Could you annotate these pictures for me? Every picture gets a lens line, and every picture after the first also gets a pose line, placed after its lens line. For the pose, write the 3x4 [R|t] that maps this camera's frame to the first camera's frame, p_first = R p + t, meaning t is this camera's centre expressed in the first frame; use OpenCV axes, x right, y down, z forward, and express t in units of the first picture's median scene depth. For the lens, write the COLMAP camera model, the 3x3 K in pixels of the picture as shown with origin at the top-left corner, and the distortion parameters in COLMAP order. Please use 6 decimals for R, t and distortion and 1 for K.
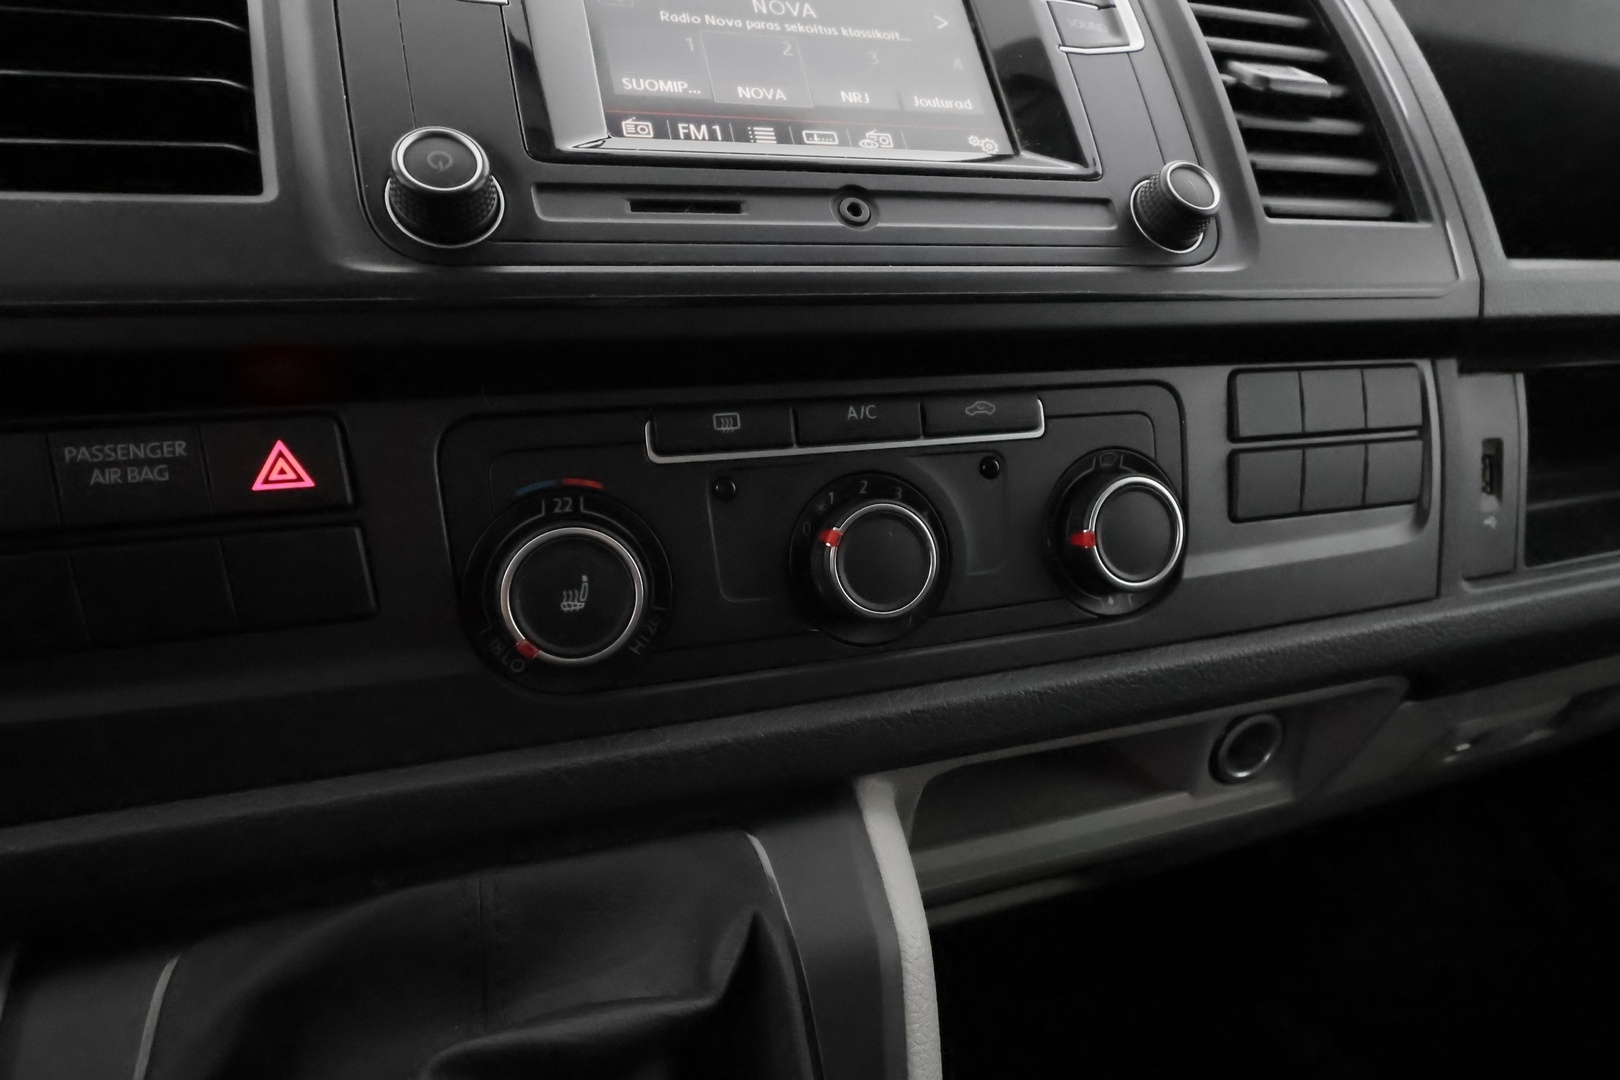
lens RADIAL K [[933.6, 0, 807.1], [0, 933.6, 530.7], [0, 0, 1]] dist [0.002476, 0.001489]
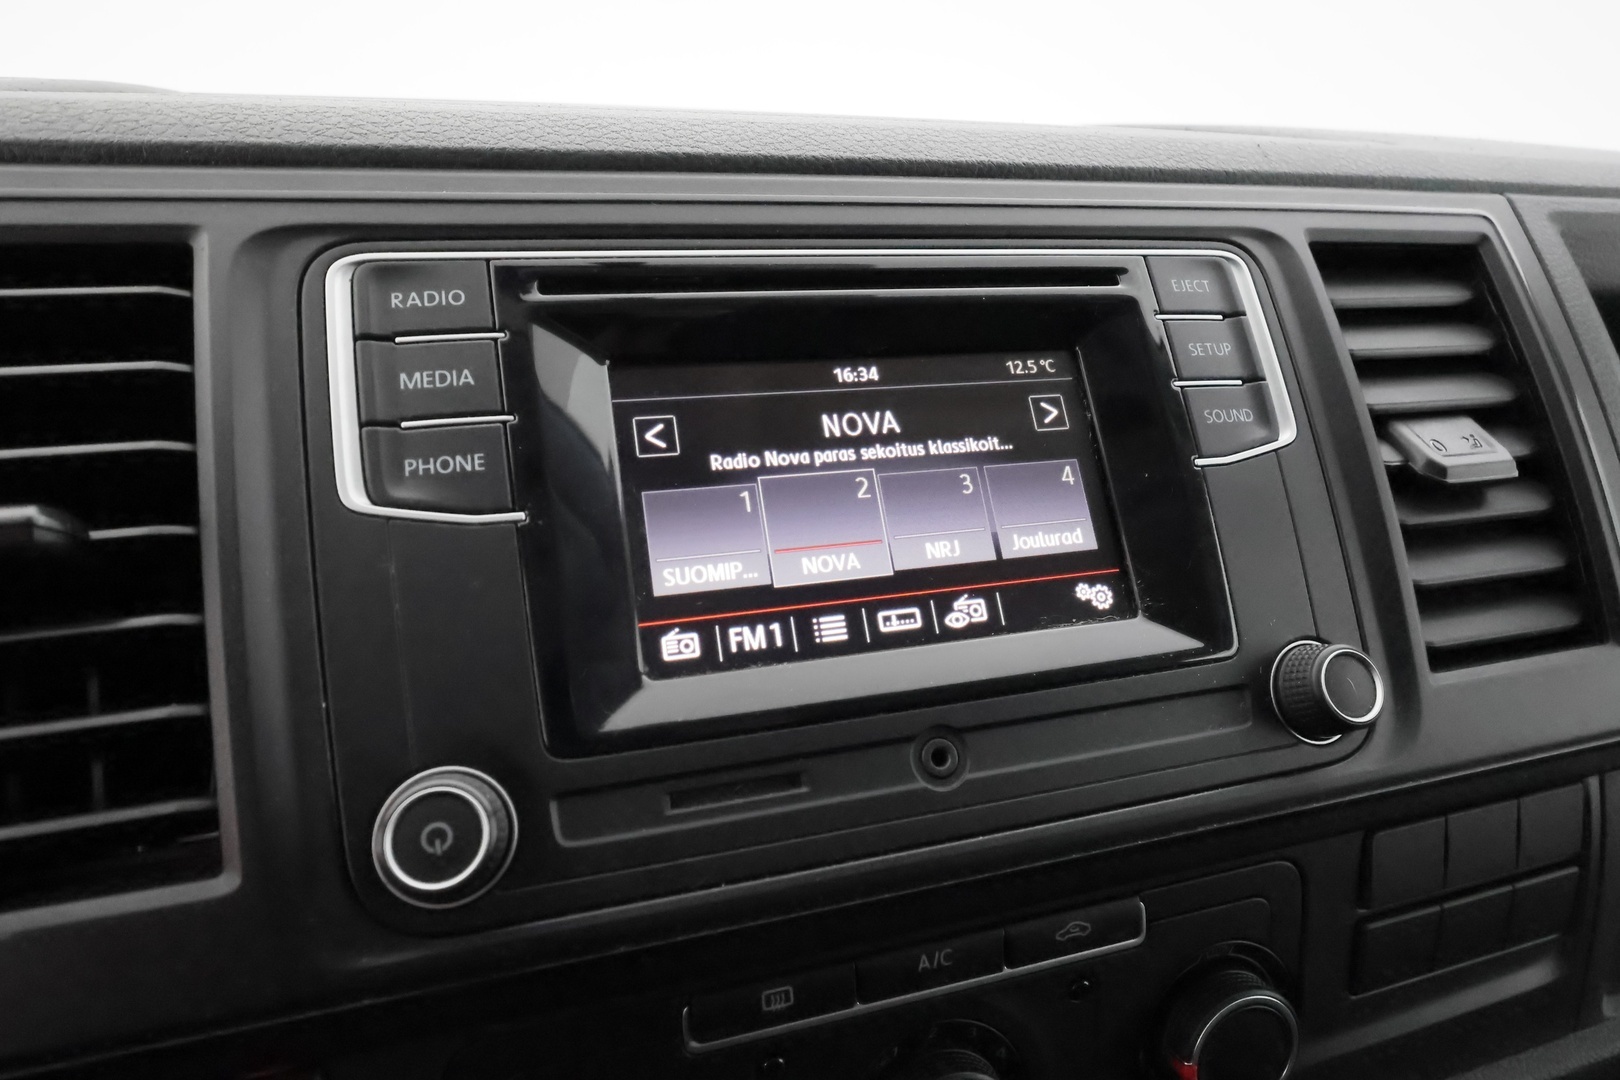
lens RADIAL K [[933.6, 0, 803.2], [0, 933.6, 539.4], [0, 0, 1]] dist [0.002476, 0.001489]
pose [[0.998668, 0.037404, -0.035541, -0.044566], [-0.033510, 0.993965, 0.104454, -0.573933], [0.039234, -0.103124, 0.993894, 0.181898]]
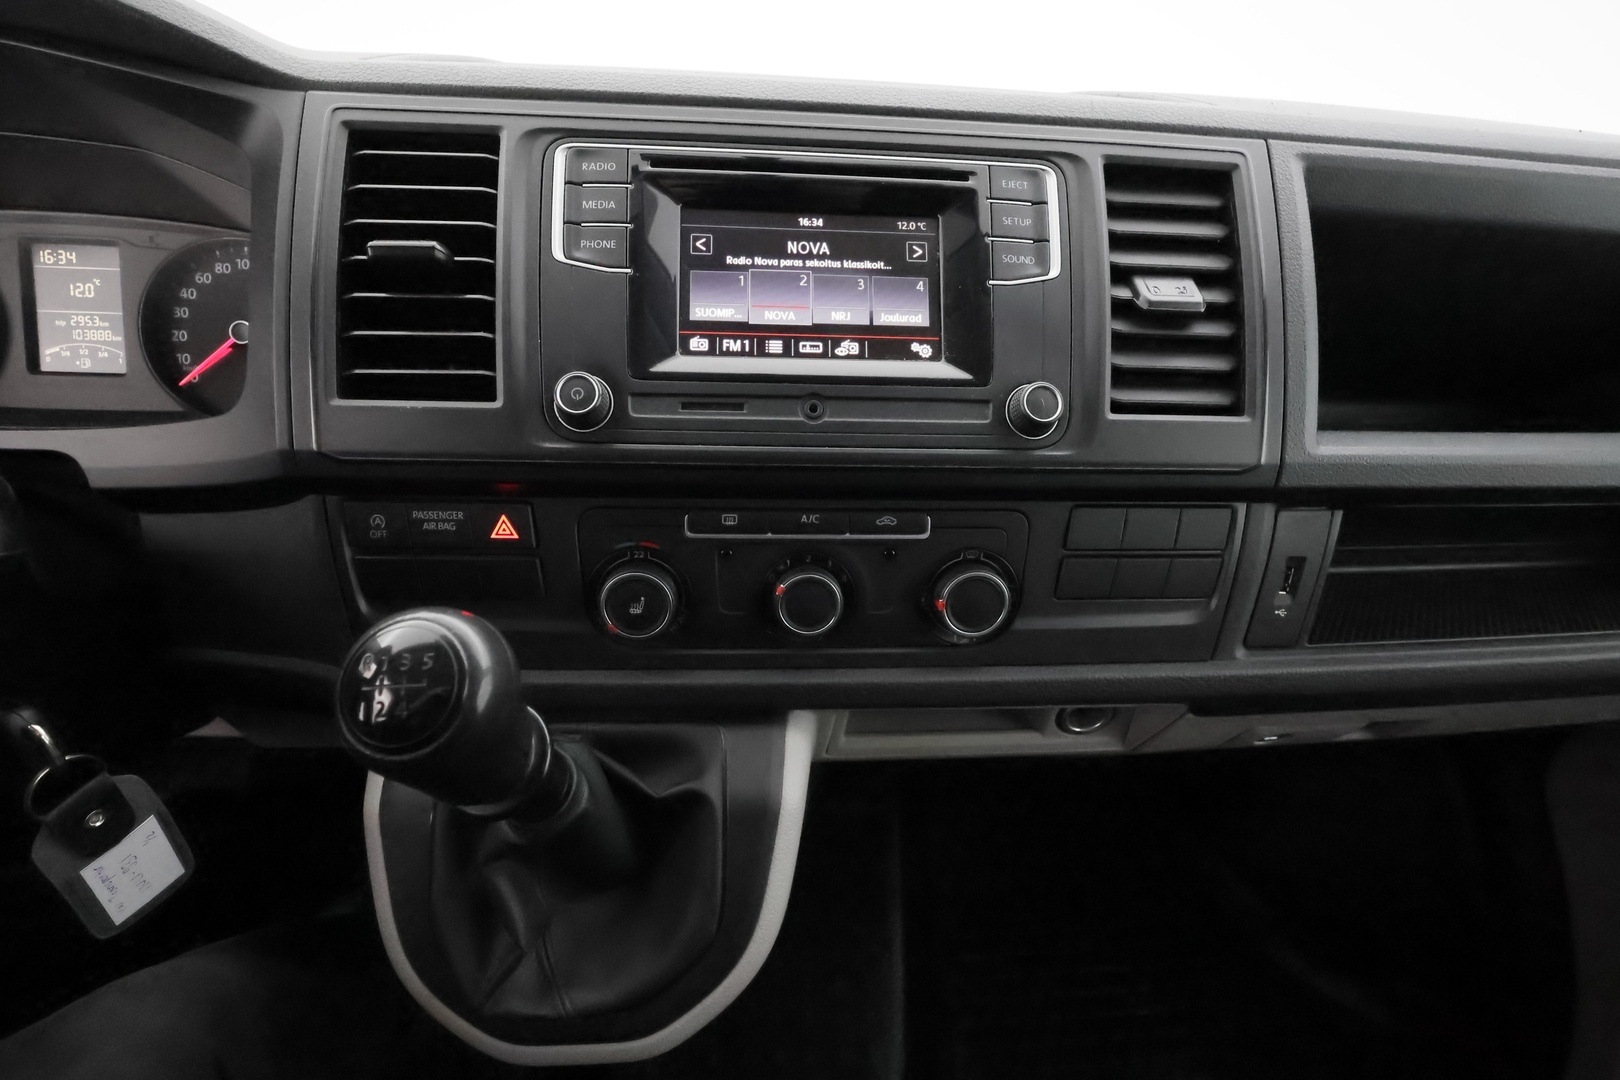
lens RADIAL K [[750.2, 0, 795.0], [0, 750.2, 537.1], [0, 0, 1]] dist [-0.003072, 0.000257]
pose [[0.962711, 0.166318, -0.213367, 0.323872], [-0.114983, 0.965469, 0.233772, -0.402870], [0.244880, -0.200521, 0.948591, -0.325394]]
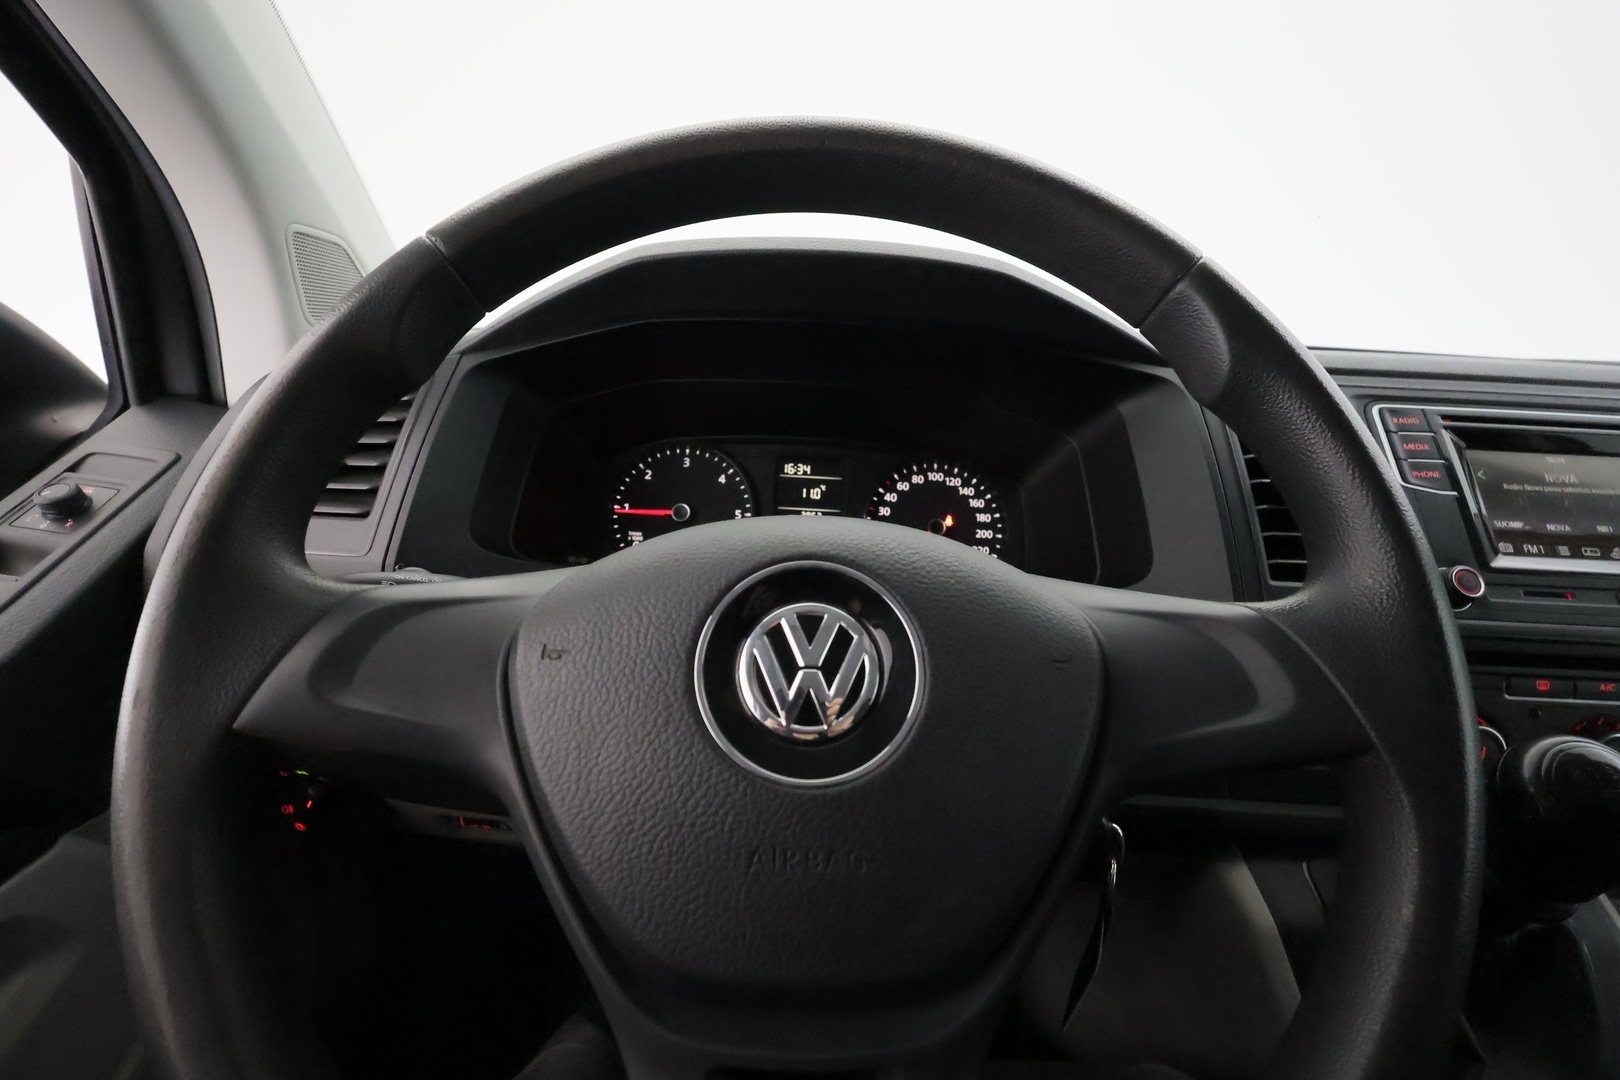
lens RADIAL K [[750.2, 0, 802.9], [0, 750.2, 531.1], [0, 0, 1]] dist [-0.003072, 0.000257]
pose [[0.938809, 0.126311, -0.320441, -1.127614], [-0.139348, 0.990080, -0.017985, -0.186477], [0.314990, 0.061538, 0.947098, -1.177238]]
